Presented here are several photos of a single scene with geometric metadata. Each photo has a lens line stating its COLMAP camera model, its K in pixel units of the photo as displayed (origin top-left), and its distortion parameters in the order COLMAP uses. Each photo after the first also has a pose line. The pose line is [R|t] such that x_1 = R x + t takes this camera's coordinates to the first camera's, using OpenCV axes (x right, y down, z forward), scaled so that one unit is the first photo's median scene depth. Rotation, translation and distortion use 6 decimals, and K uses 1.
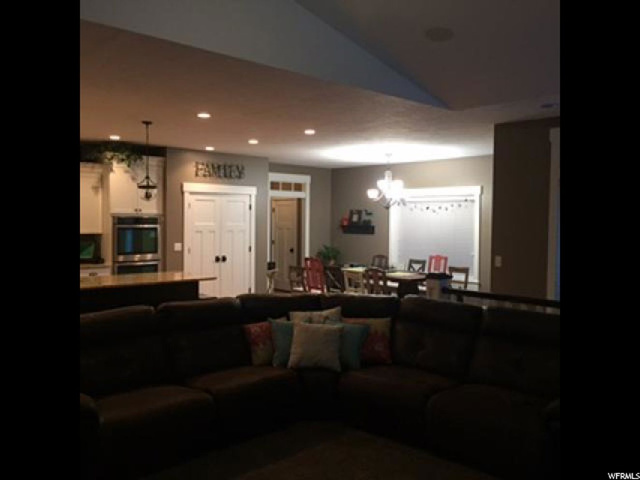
lens RADIAL K [[536.1, 0, 320.0], [0, 536.1, 240.0], [0, 0, 1]] dist [0.012663, 0.003531]
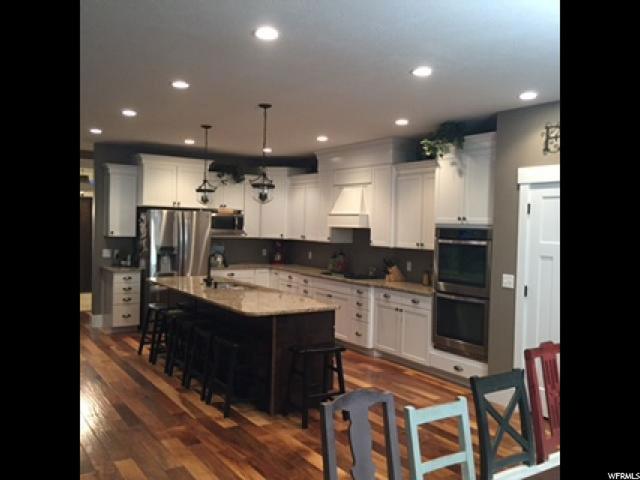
lens RADIAL K [[536.1, 0, 320.0], [0, 536.1, 240.0], [0, 0, 1]] dist [0.012663, 0.003531]
pose [[-0.155627, 0.018409, -0.987644, 0.345607], [-0.057854, 0.997940, 0.027717, -0.036556], [0.986120, 0.061453, -0.154241, 0.914552]]
